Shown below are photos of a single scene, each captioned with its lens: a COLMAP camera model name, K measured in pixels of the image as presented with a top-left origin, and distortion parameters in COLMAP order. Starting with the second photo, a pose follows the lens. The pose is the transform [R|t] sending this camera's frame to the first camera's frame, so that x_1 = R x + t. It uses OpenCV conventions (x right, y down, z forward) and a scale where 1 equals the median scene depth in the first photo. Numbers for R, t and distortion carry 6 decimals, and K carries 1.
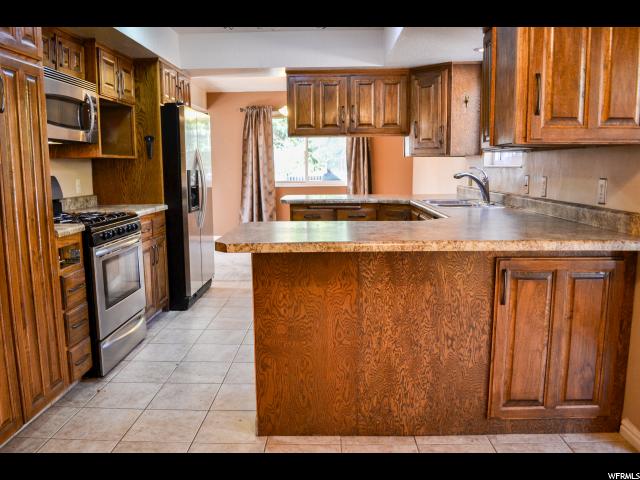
lens RADIAL K [[521.4, 0, 319.3], [0, 521.4, 242.5], [0, 0, 1]] dist [-0.081173, 0.006756]
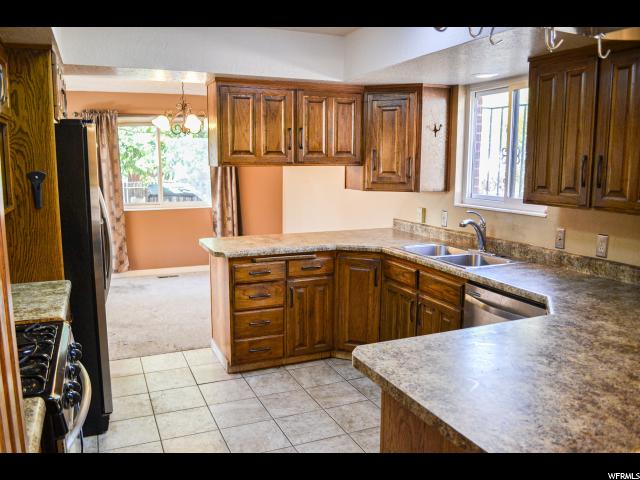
lens RADIAL K [[514.4, 0, 320.0], [0, 514.4, 240.0], [0, 0, 1]] dist [-0.076425, 0.003178]
pose [[0.907771, -0.051005, 0.416353, -0.284078], [0.049294, 0.998674, 0.014867, -0.121448], [-0.416559, 0.007028, 0.909081, 0.326388]]
